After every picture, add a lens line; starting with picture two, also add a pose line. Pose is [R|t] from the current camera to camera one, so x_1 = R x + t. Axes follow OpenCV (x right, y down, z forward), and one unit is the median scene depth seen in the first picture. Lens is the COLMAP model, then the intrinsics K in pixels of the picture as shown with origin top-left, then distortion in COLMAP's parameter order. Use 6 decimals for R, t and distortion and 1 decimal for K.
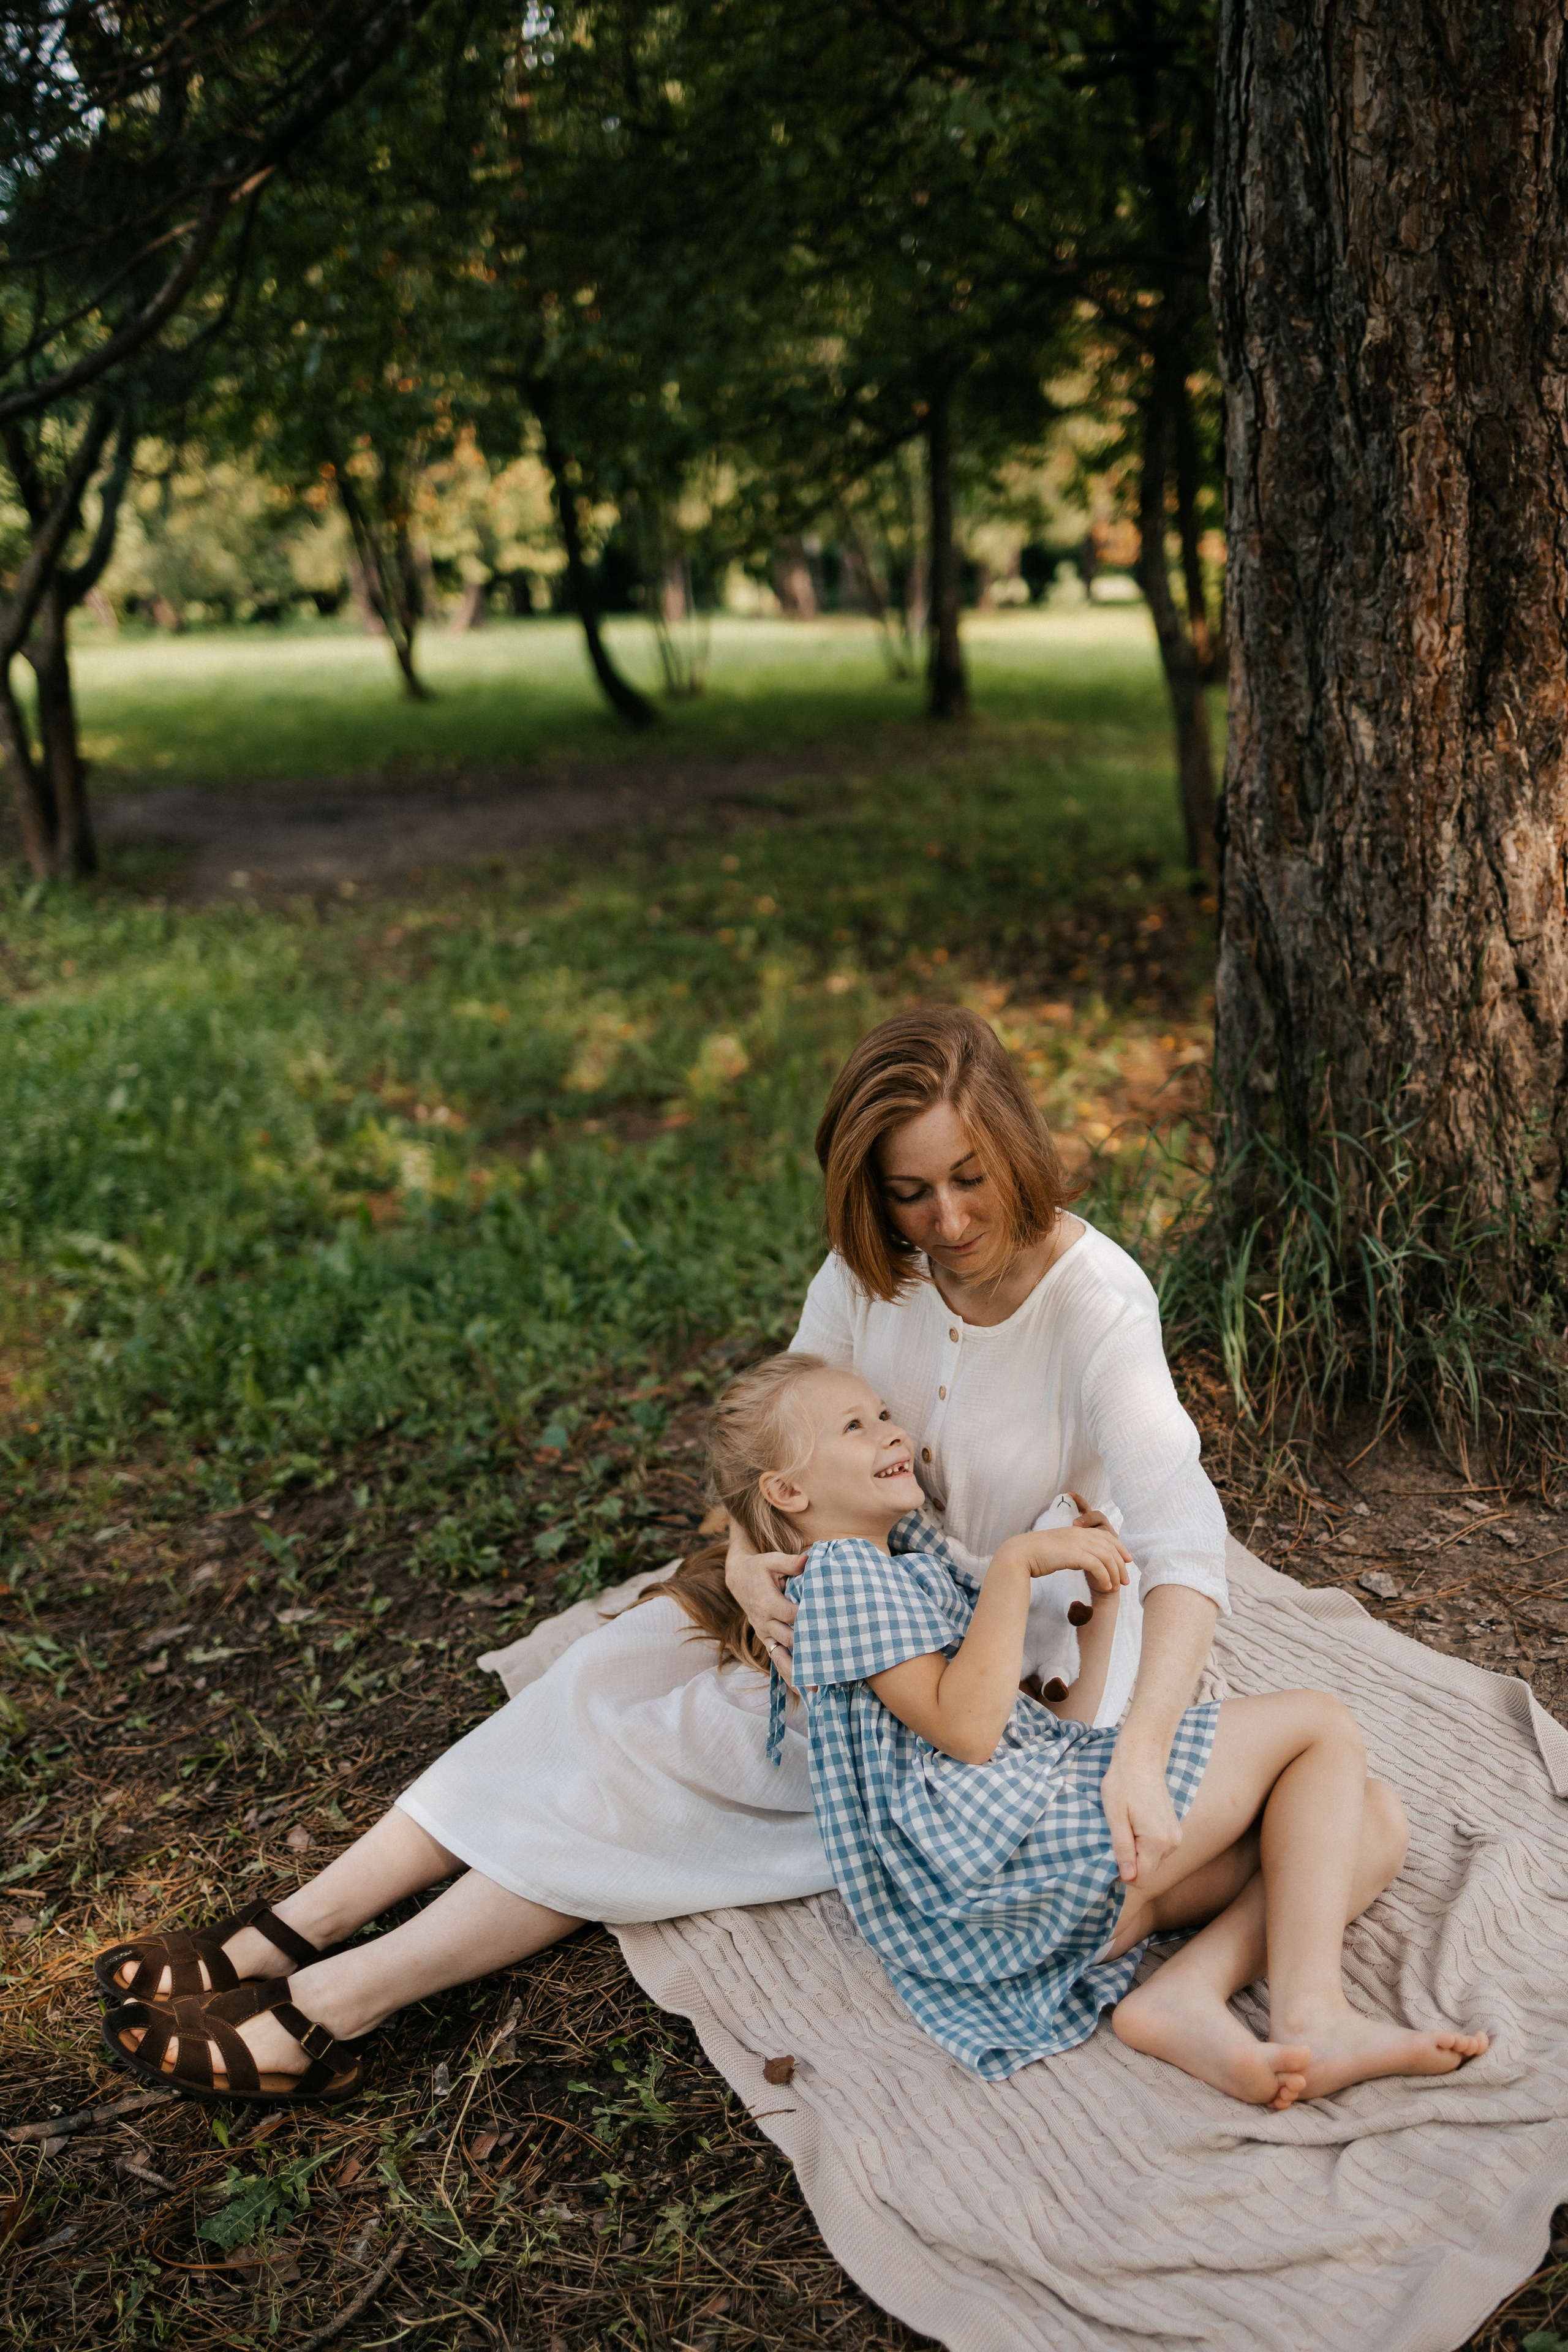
lens RADIAL K [[2368.4, 0, 779.0], [0, 2368.4, 1185.9], [0, 0, 1]] dist [0.018578, 0.002386]
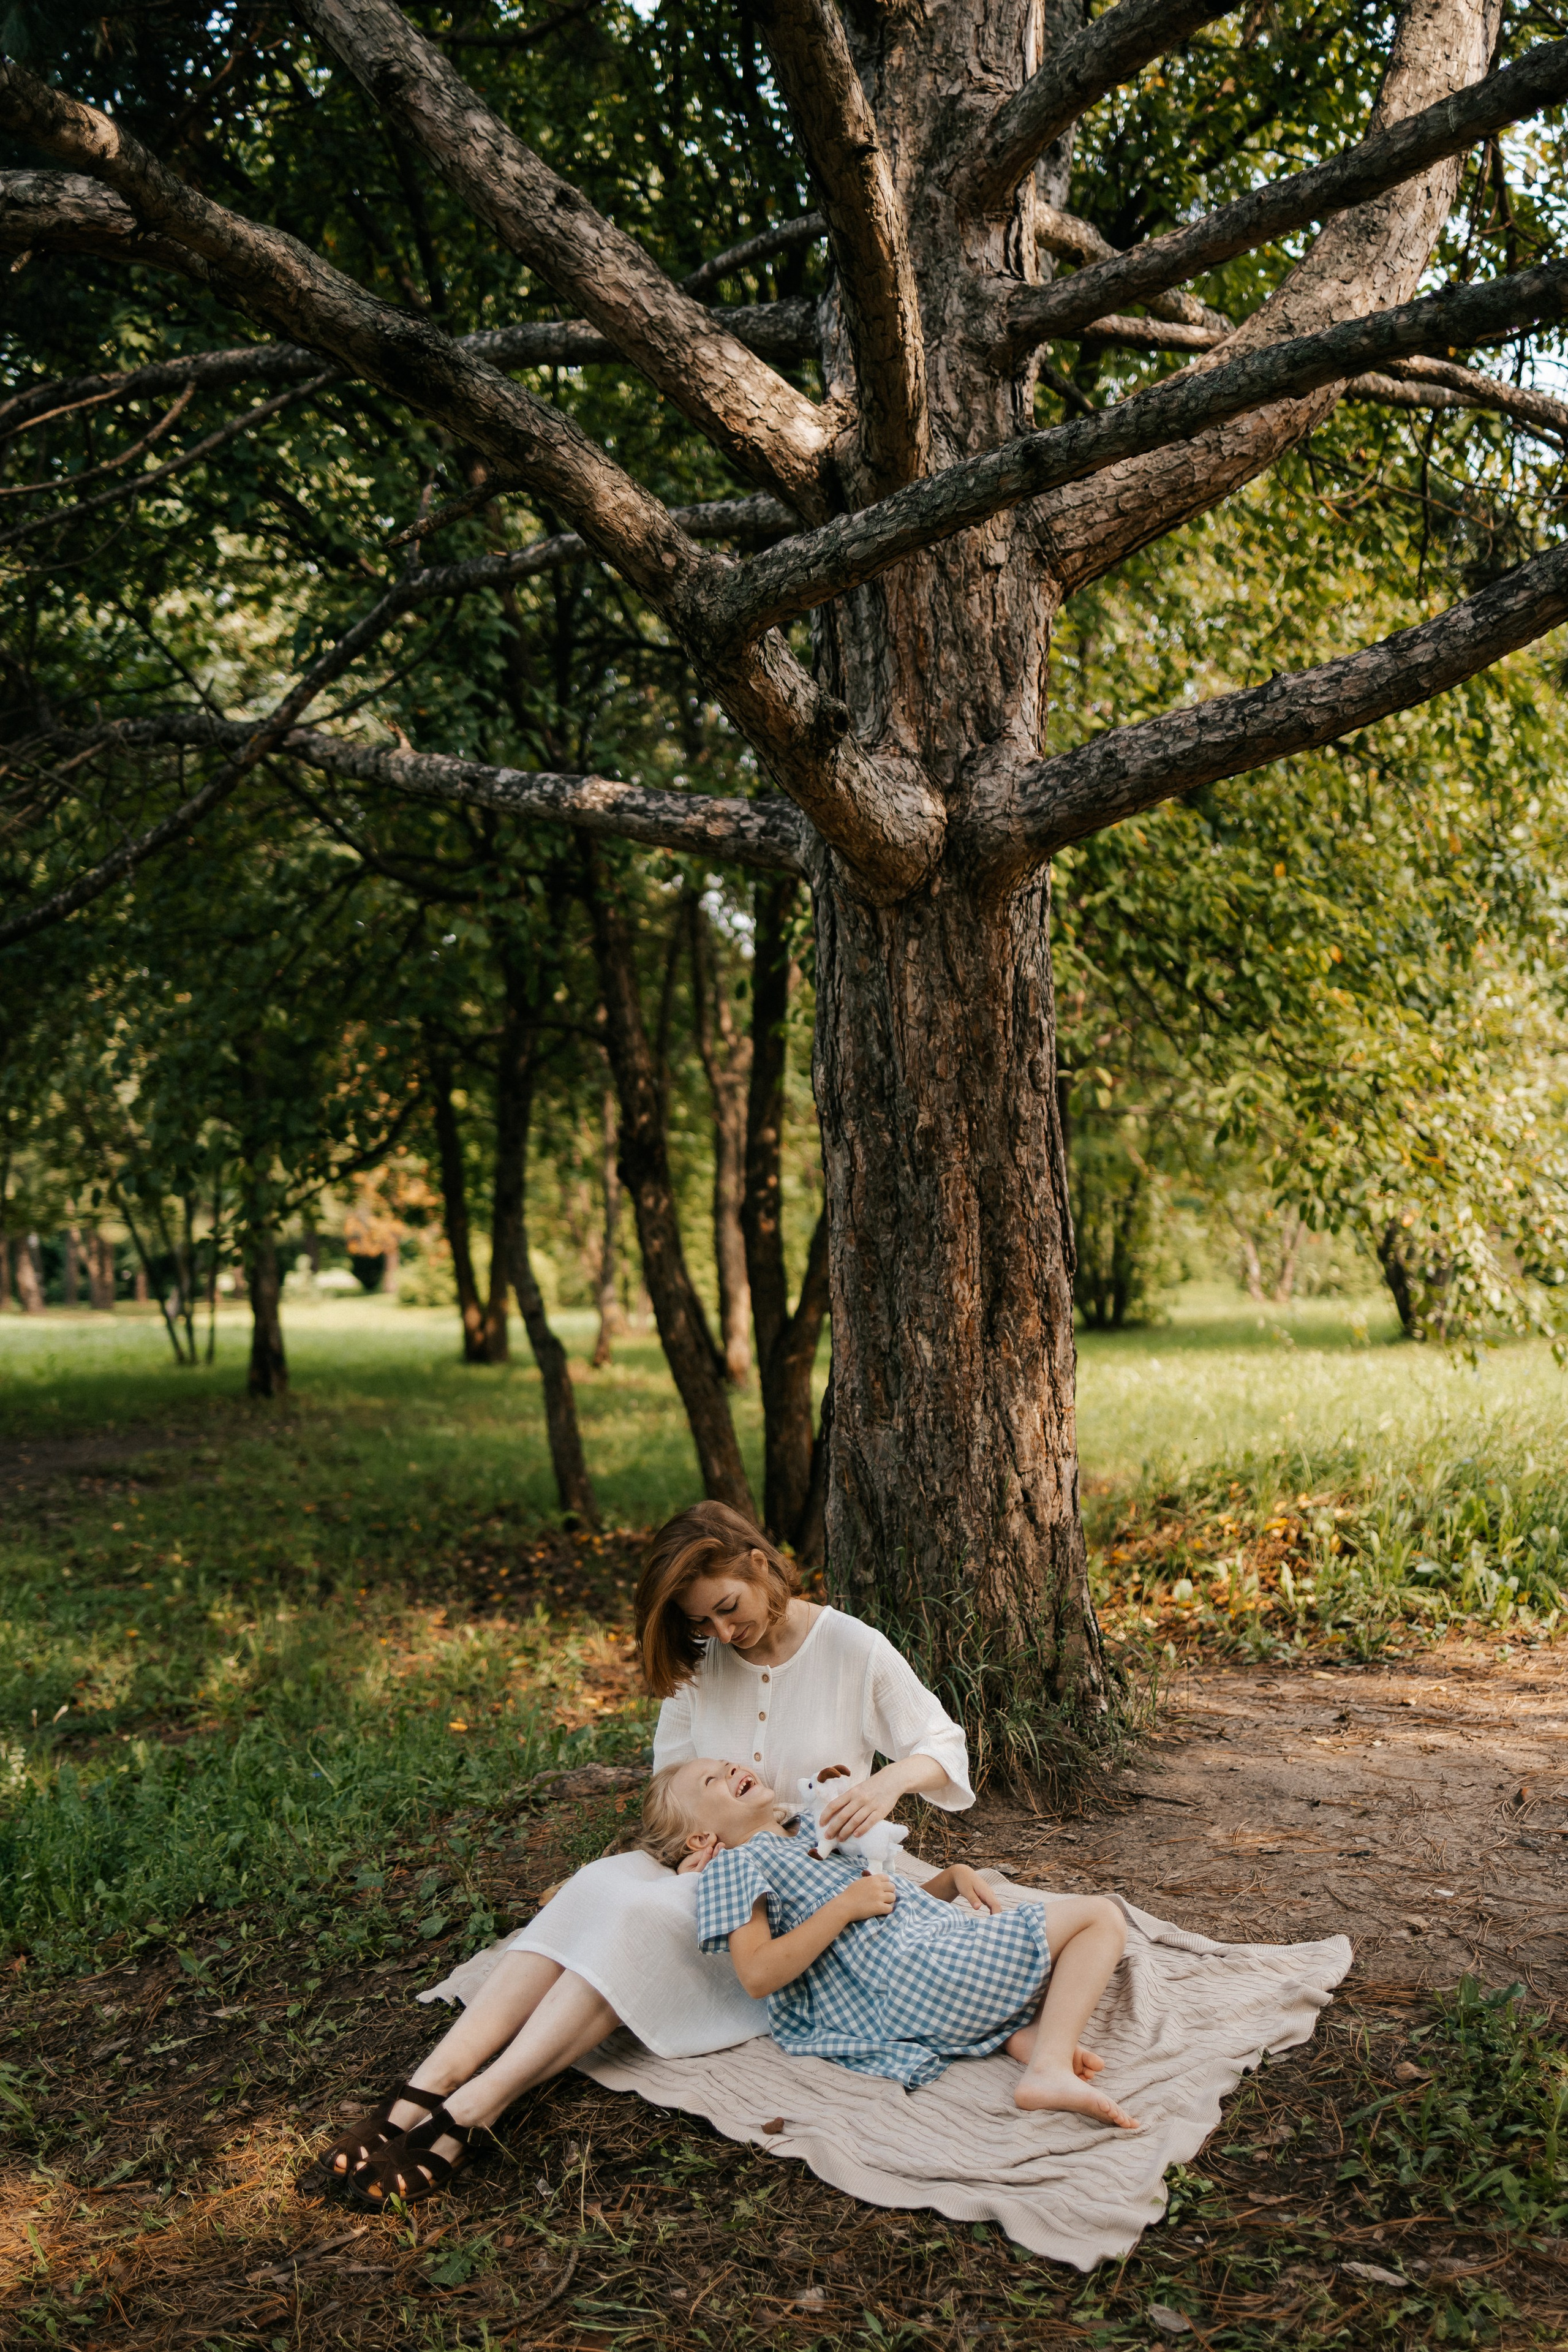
lens RADIAL K [[2416.9, 0, 790.1], [0, 2416.9, 1189.4], [0, 0, 1]] dist [0.034356, -0.002763]
pose [[0.943970, 0.006206, 0.329974, -0.401934], [0.086609, 0.960123, -0.265823, 0.142467], [-0.318466, 0.279508, 0.905790, -0.526972]]
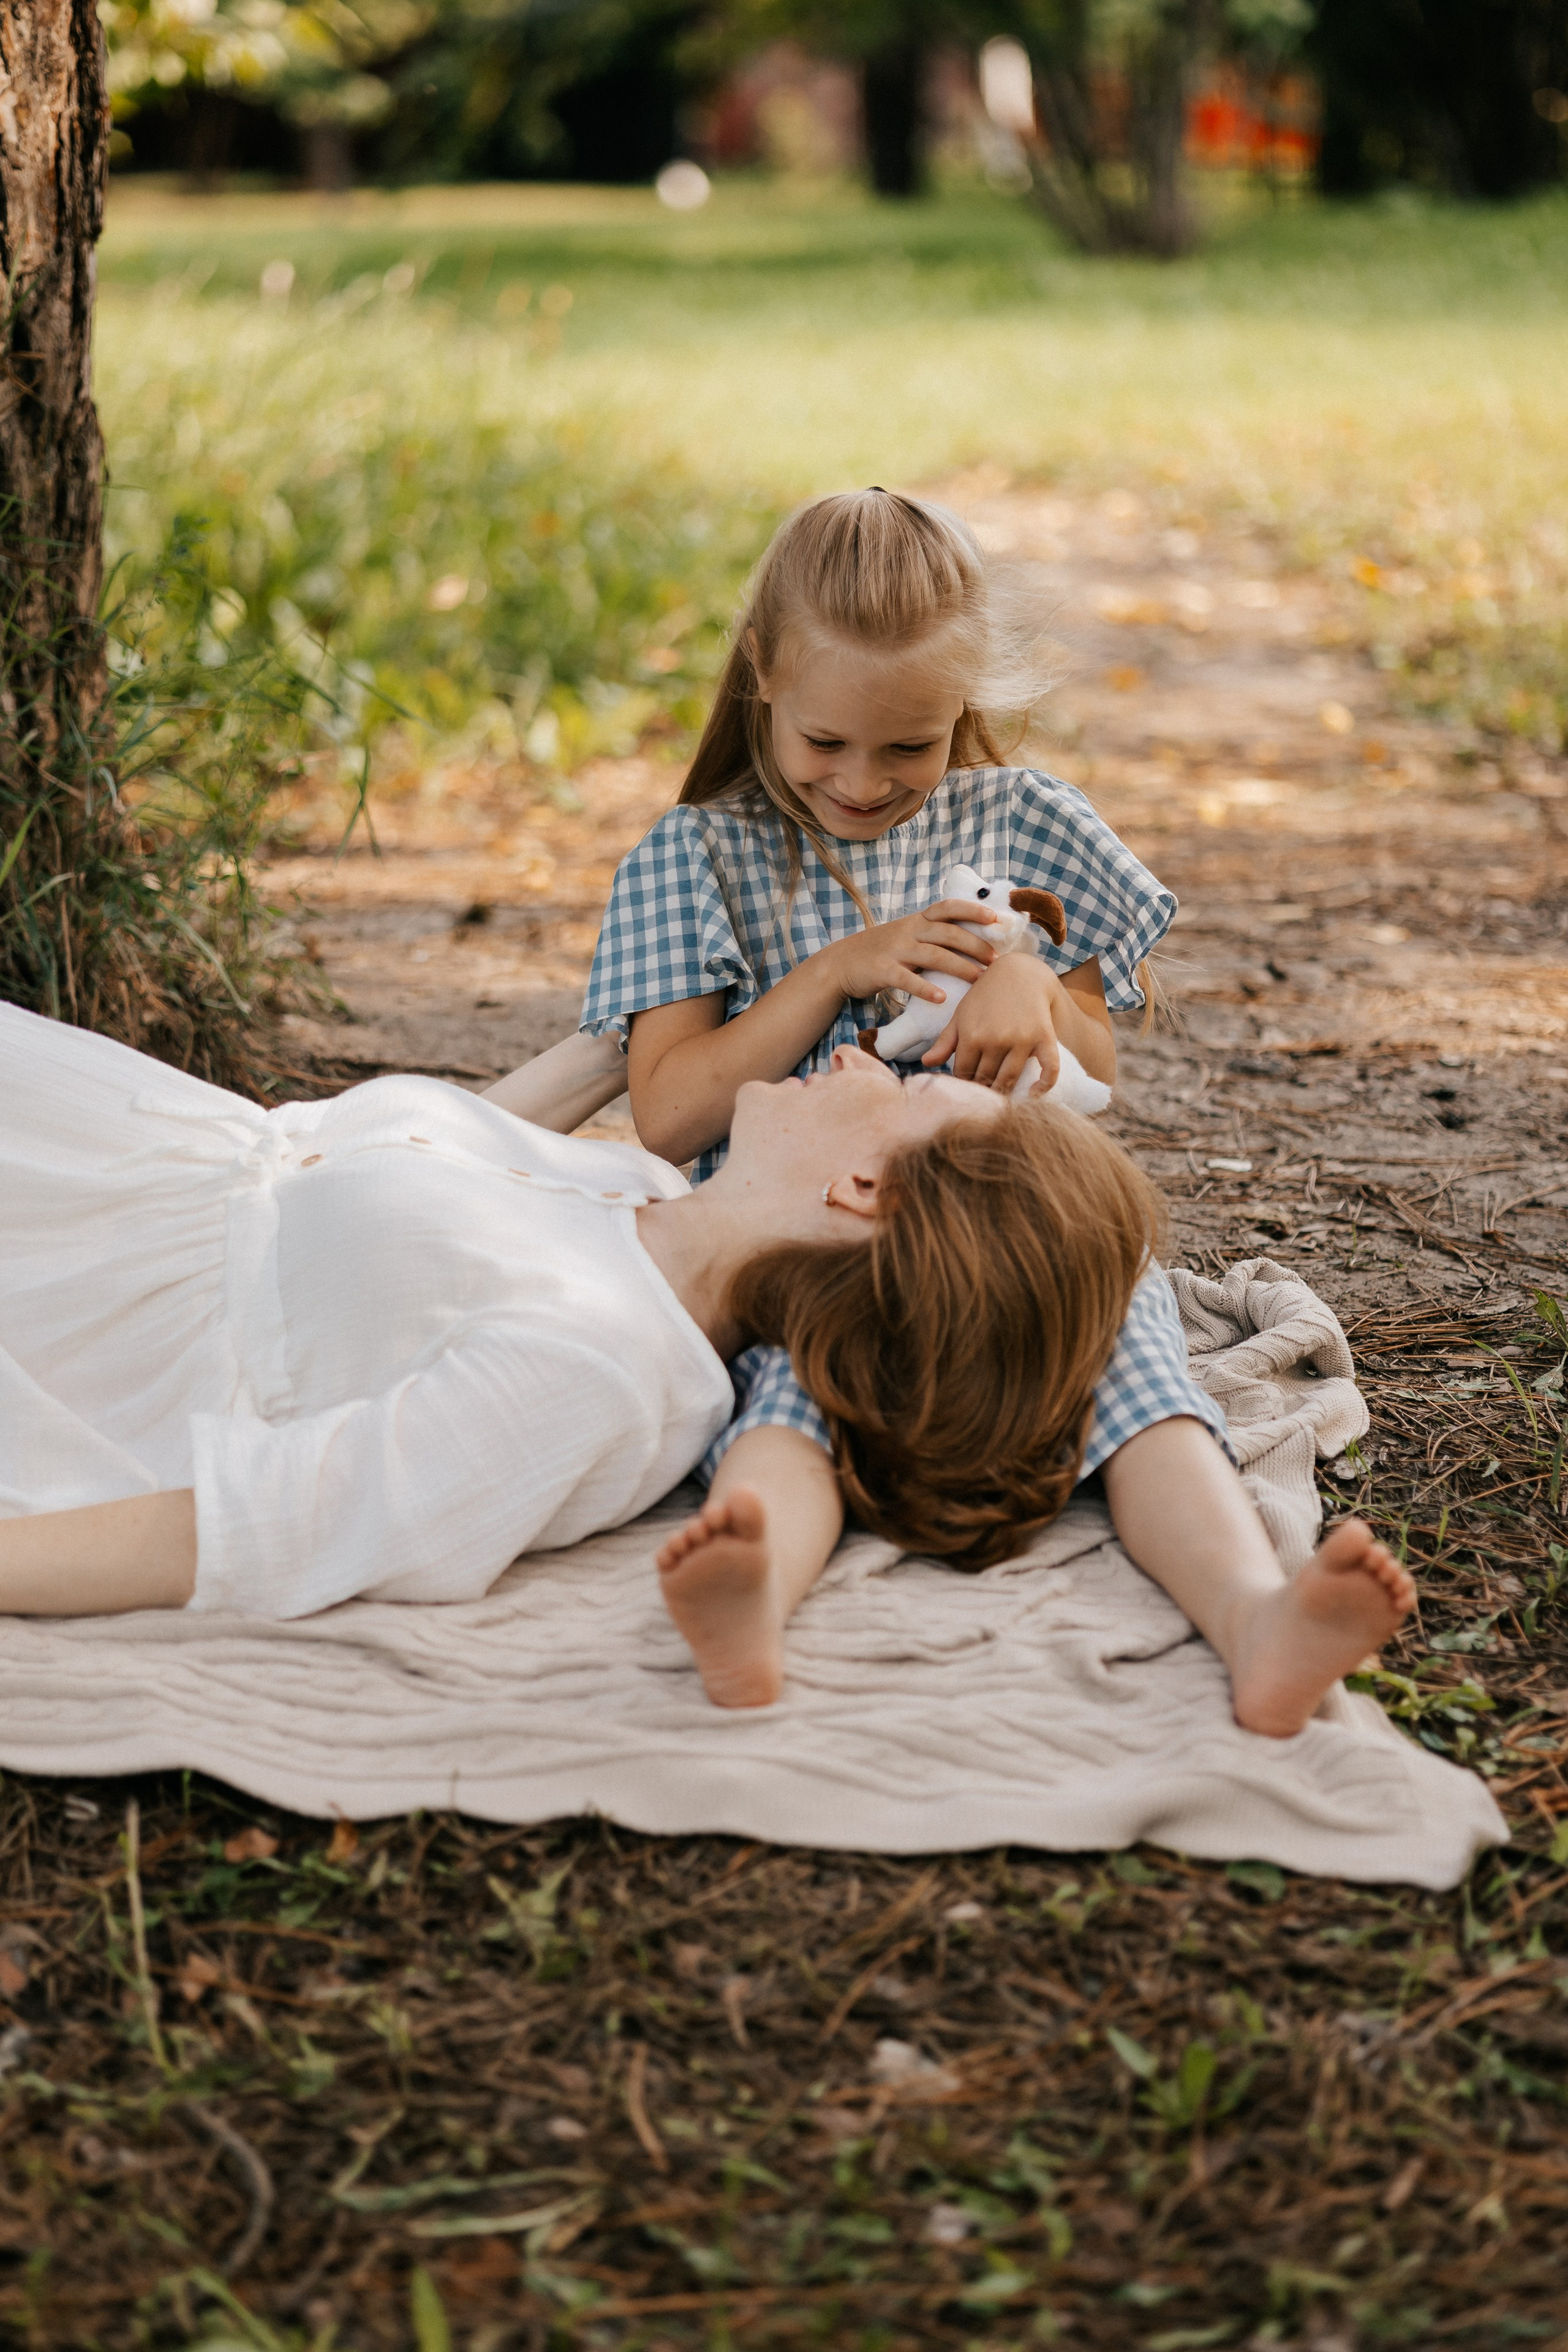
lens RADIAL K [[6000.3, 0, 784.0], [0, 6000.3, 1176.0], [0, 0, 1]] dist [0.047898, 0.610681]
pose [[0.567658, -0.120272, 0.814432, -0.916597], [0.200420, 0.979697, 0.004985, 0.163807], [-0.798497, 0.160398, 0.580238, -0.038134]]
